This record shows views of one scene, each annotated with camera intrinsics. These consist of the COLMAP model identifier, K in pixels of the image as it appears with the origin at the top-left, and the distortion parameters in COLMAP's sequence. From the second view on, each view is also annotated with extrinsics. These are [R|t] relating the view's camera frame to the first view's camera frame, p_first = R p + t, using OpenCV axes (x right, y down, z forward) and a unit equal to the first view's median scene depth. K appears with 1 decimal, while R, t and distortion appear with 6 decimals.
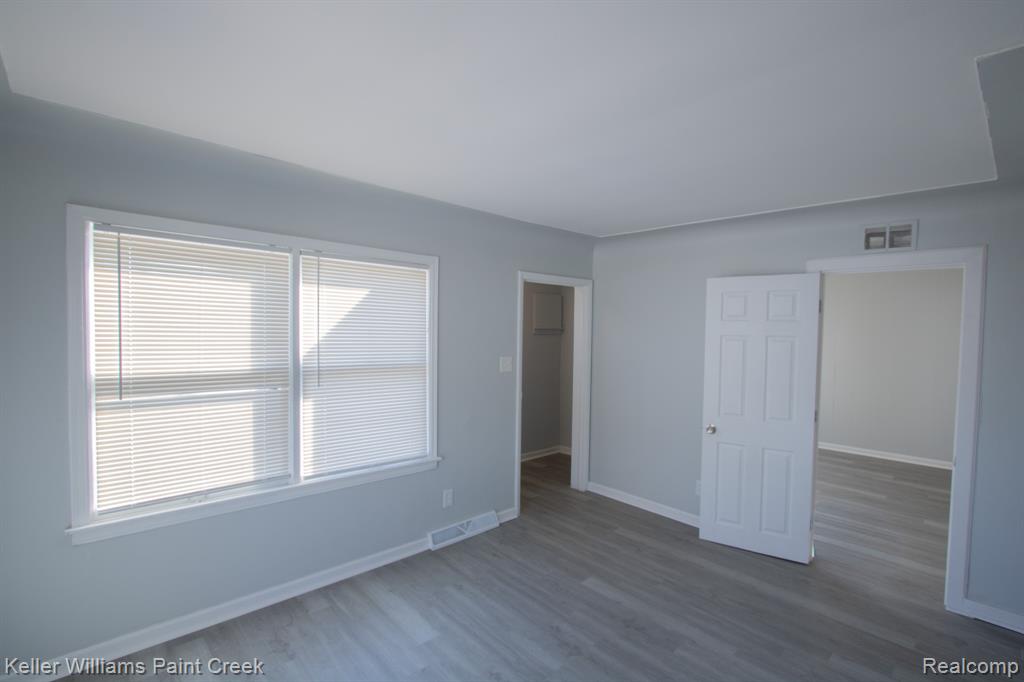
lens RADIAL K [[460.2, 0, 512.0], [0, 460.2, 341.0], [0, 0, 1]] dist [-0.013279, 0.000488]
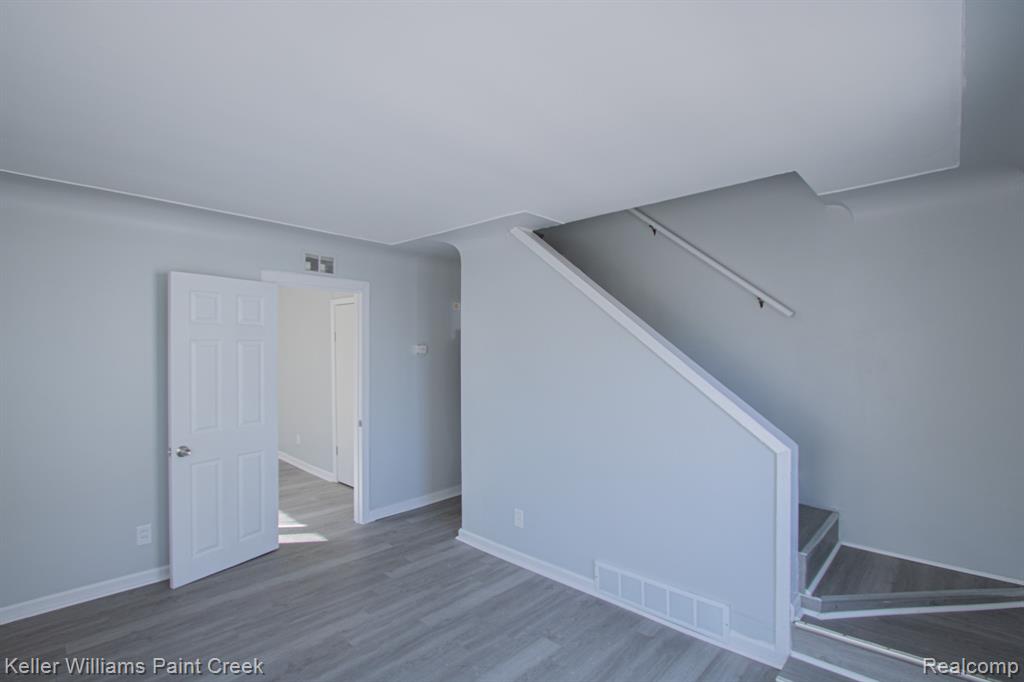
lens RADIAL K [[478.8, 0, 522.7], [0, 478.8, 342.7], [0, 0, 1]] dist [-0.009386, 0.000142]
pose [[-0.082890, -0.002881, 0.996555, -0.553629], [0.010189, 0.999941, 0.003738, -0.002936], [-0.996507, 0.010464, -0.082855, 0.516253]]
